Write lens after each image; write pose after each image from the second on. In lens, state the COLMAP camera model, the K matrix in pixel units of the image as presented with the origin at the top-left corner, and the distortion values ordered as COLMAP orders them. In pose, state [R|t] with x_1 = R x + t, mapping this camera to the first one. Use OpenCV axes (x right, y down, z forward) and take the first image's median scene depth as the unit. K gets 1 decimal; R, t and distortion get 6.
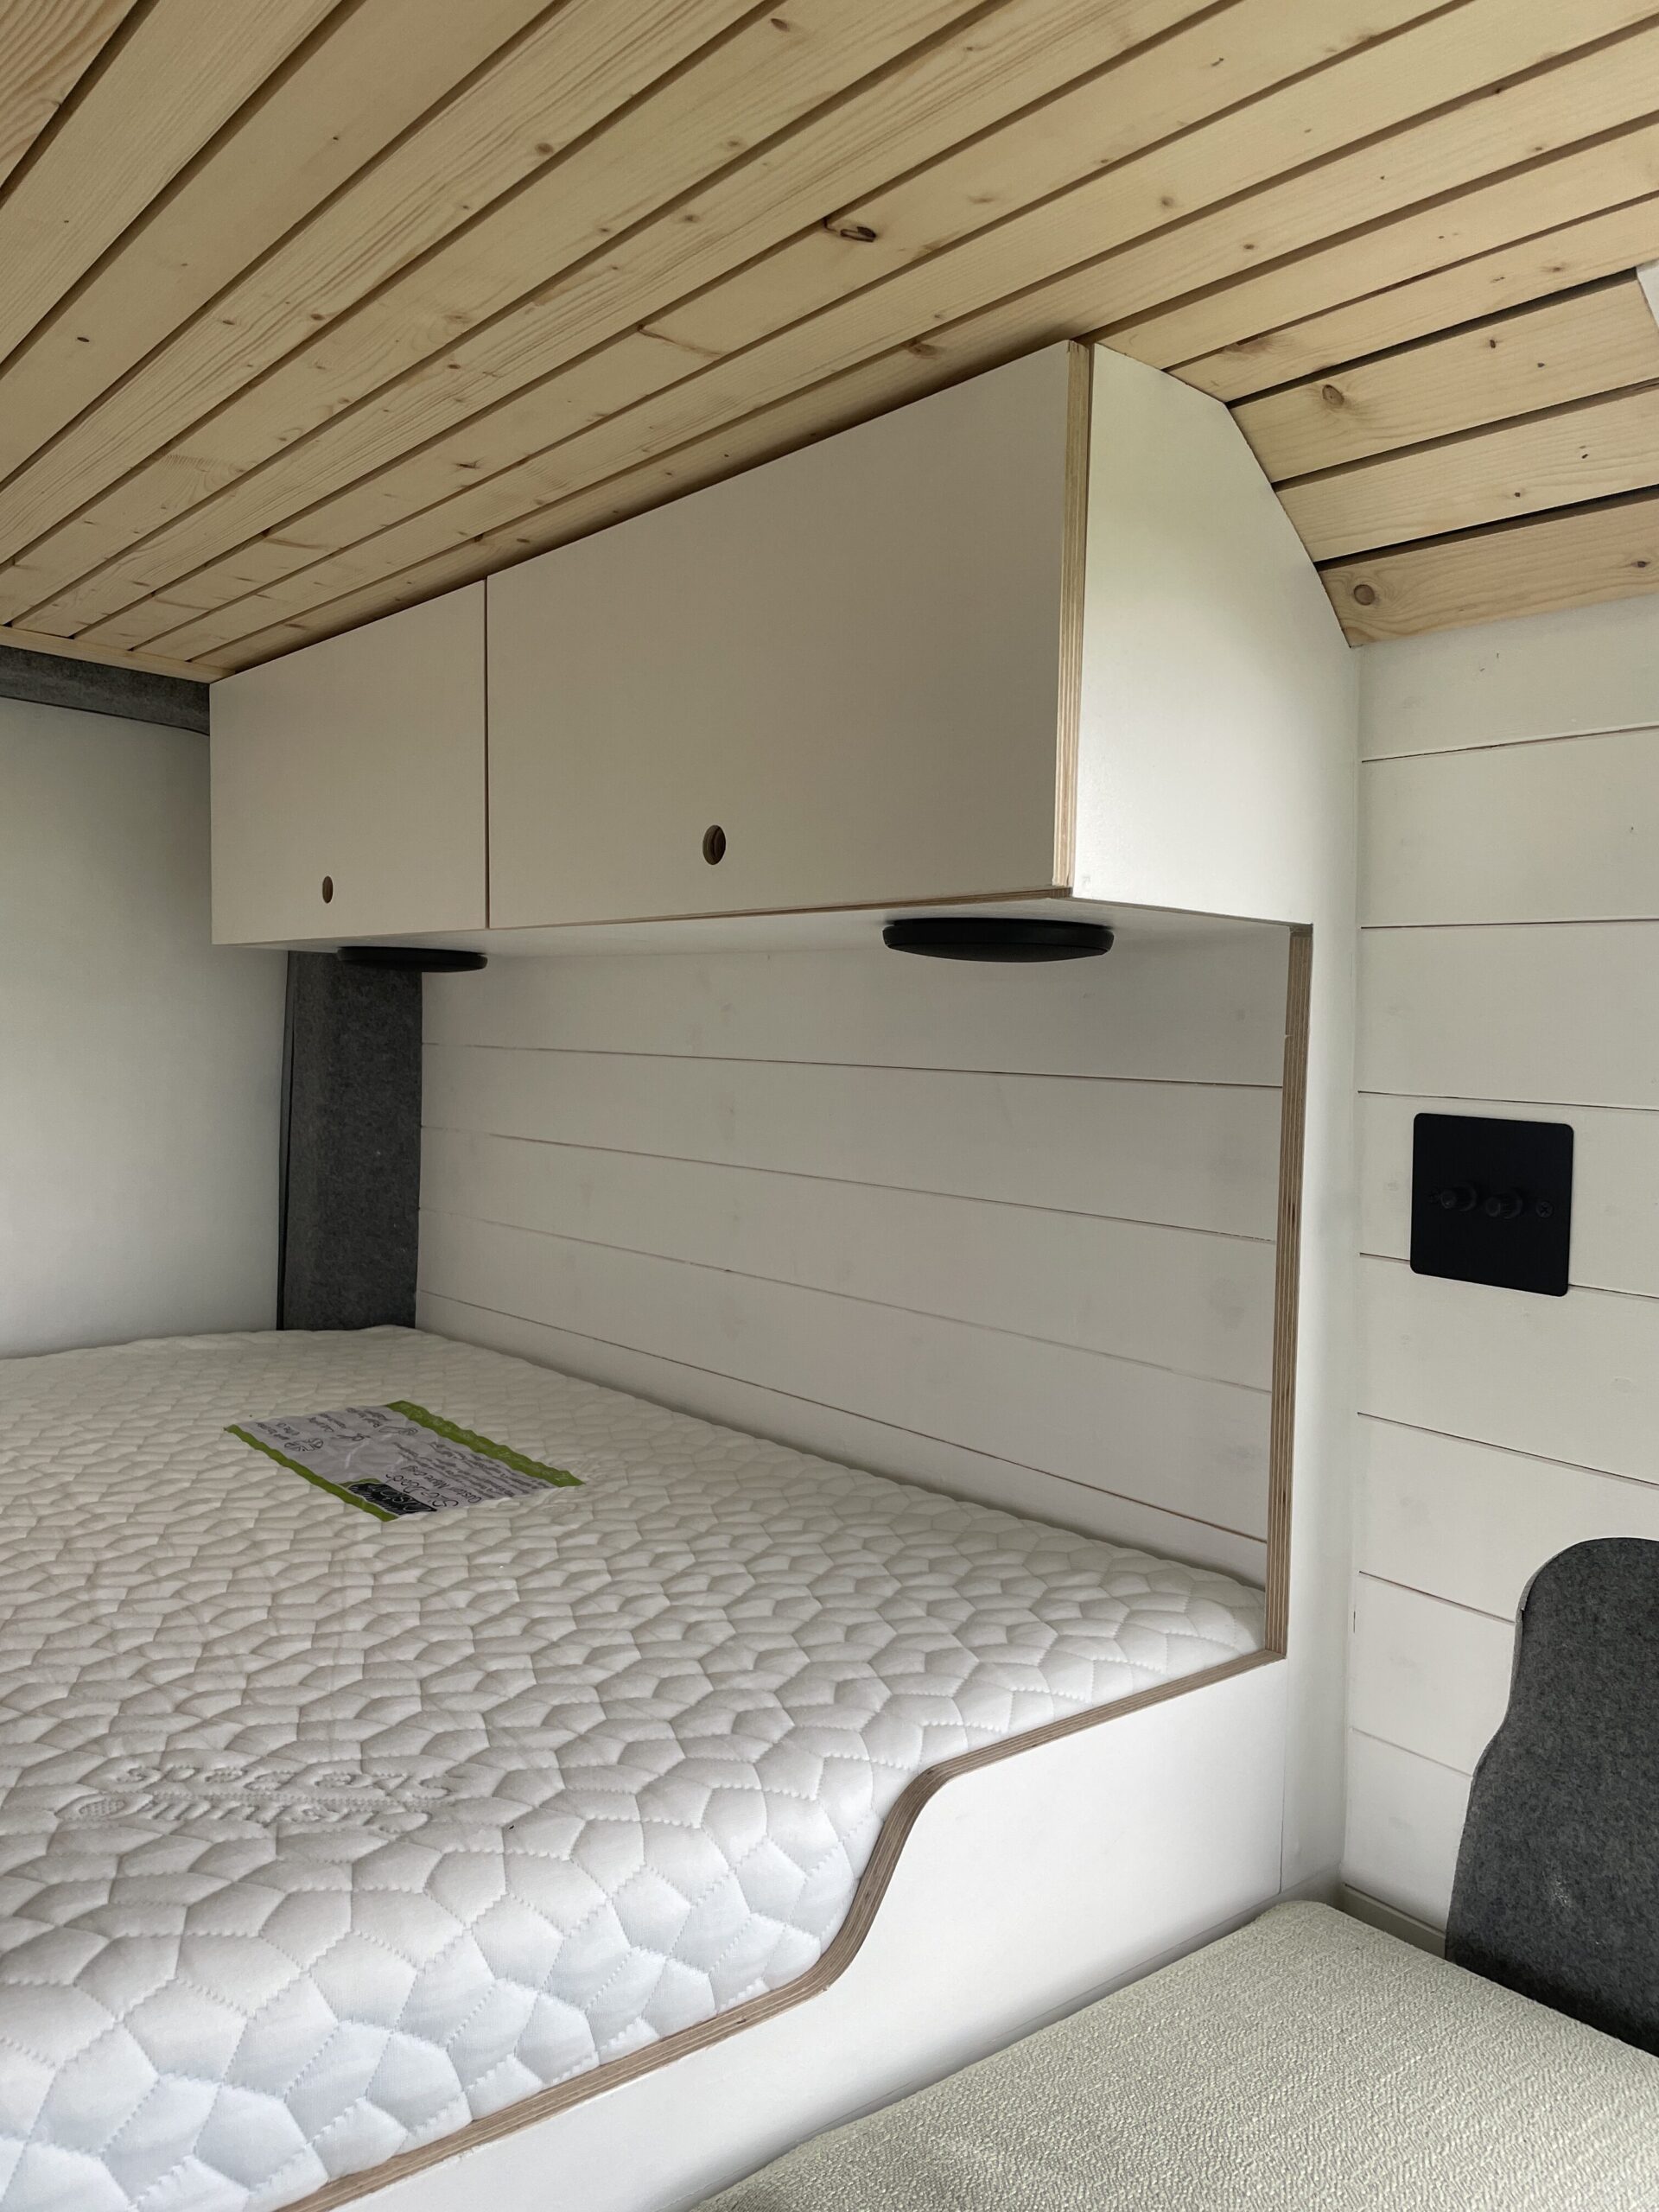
lens RADIAL K [[1663.3, 0, 826.1], [0, 1663.3, 1102.2], [0, 0, 1]] dist [0.079982, -0.112979]
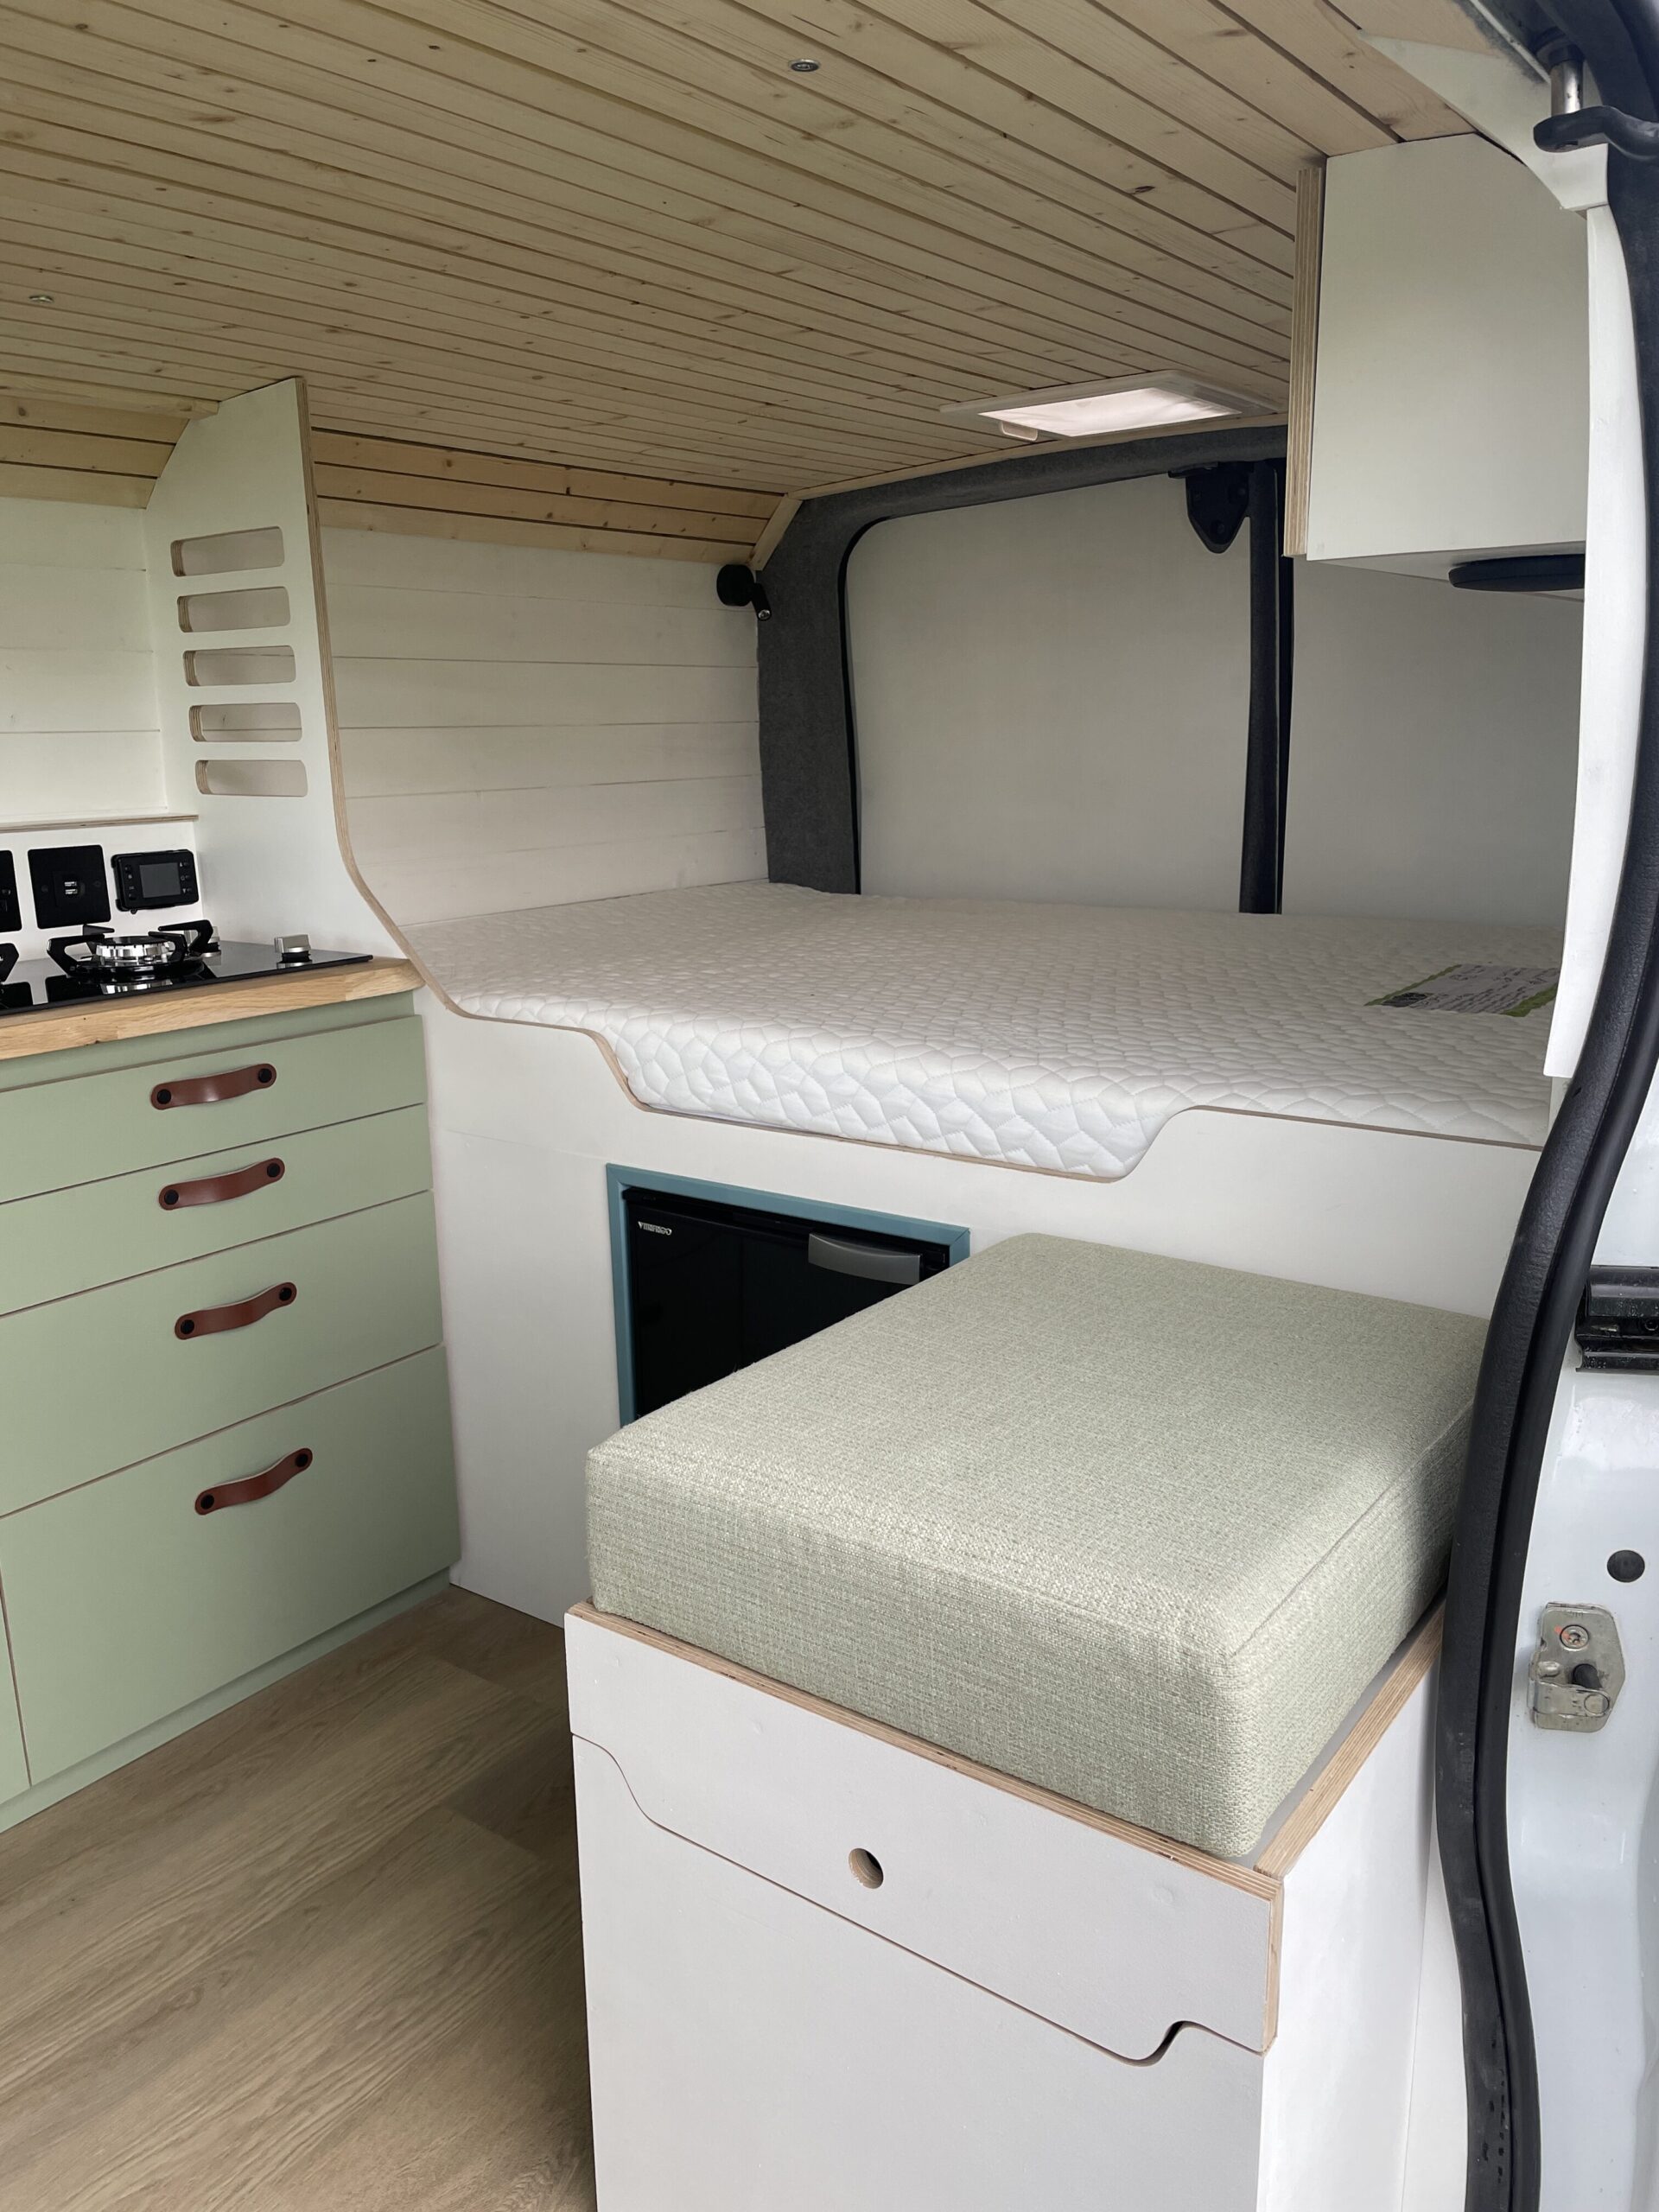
lens RADIAL K [[1657.7, 0, 816.0], [0, 1657.7, 1118.0], [0, 0, 1]] dist [0.095123, -0.118569]
pose [[0.228595, 0.192433, -0.954313, 2.009663], [-0.007839, 0.980601, 0.195856, 0.092309], [0.973490, -0.037290, 0.225669, 0.278845]]
